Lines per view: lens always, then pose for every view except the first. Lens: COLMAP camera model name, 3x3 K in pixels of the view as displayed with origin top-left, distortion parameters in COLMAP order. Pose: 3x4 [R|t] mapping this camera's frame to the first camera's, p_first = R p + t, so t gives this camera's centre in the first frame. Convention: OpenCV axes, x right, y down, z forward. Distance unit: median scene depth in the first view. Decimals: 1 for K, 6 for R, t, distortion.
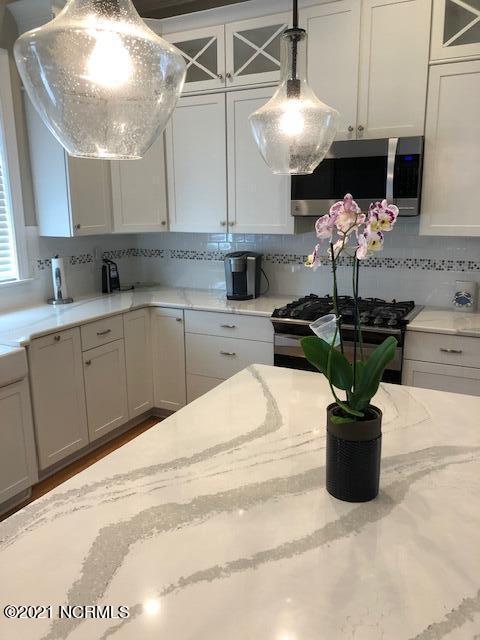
lens RADIAL K [[521.5, 0, 238.8], [0, 521.5, 321.1], [0, 0, 1]] dist [0.019235, -0.015600]
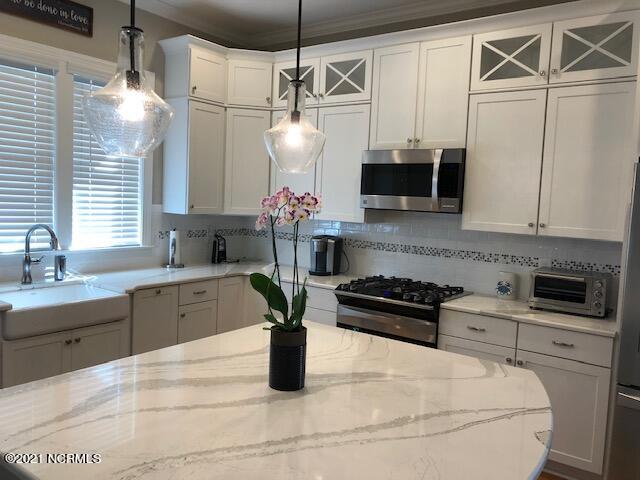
lens RADIAL K [[521.5, 0, 324.0], [0, 521.5, 237.2], [0, 0, 1]] dist [0.019235, -0.015600]
pose [[0.988439, 0.065920, -0.136541, 0.188268], [-0.085352, 0.986218, -0.141739, 0.043503], [0.125315, 0.151755, 0.980442, -0.179723]]
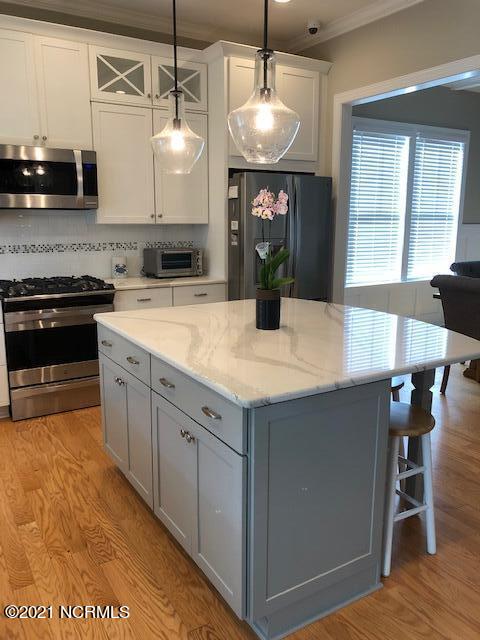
lens RADIAL K [[521.5, 0, 240.1], [0, 521.5, 319.2], [0, 0, 1]] dist [0.019235, -0.015600]
pose [[0.510212, -0.154775, 0.846008, -0.616769], [0.177149, 0.981493, 0.072726, 0.044291], [-0.841607, 0.112764, 0.528188, -0.004003]]
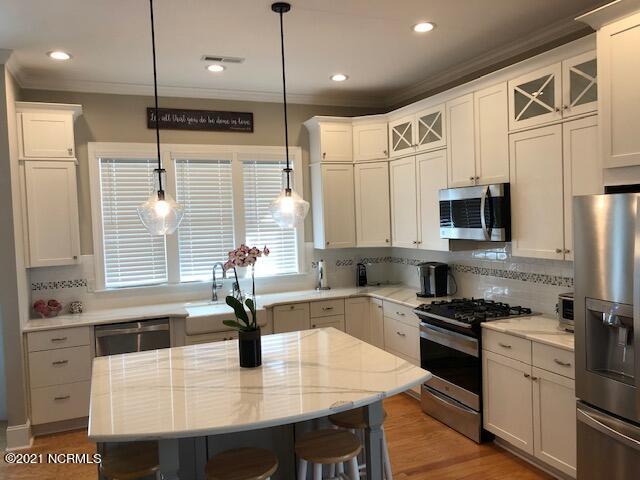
lens RADIAL K [[521.5, 0, 324.9], [0, 521.5, 240.1], [0, 0, 1]] dist [0.019235, -0.015600]
pose [[0.771829, 0.014810, -0.635657, 0.761297], [-0.114072, 0.986734, -0.115519, -0.000682], [0.625514, 0.161671, 0.763279, -0.266359]]
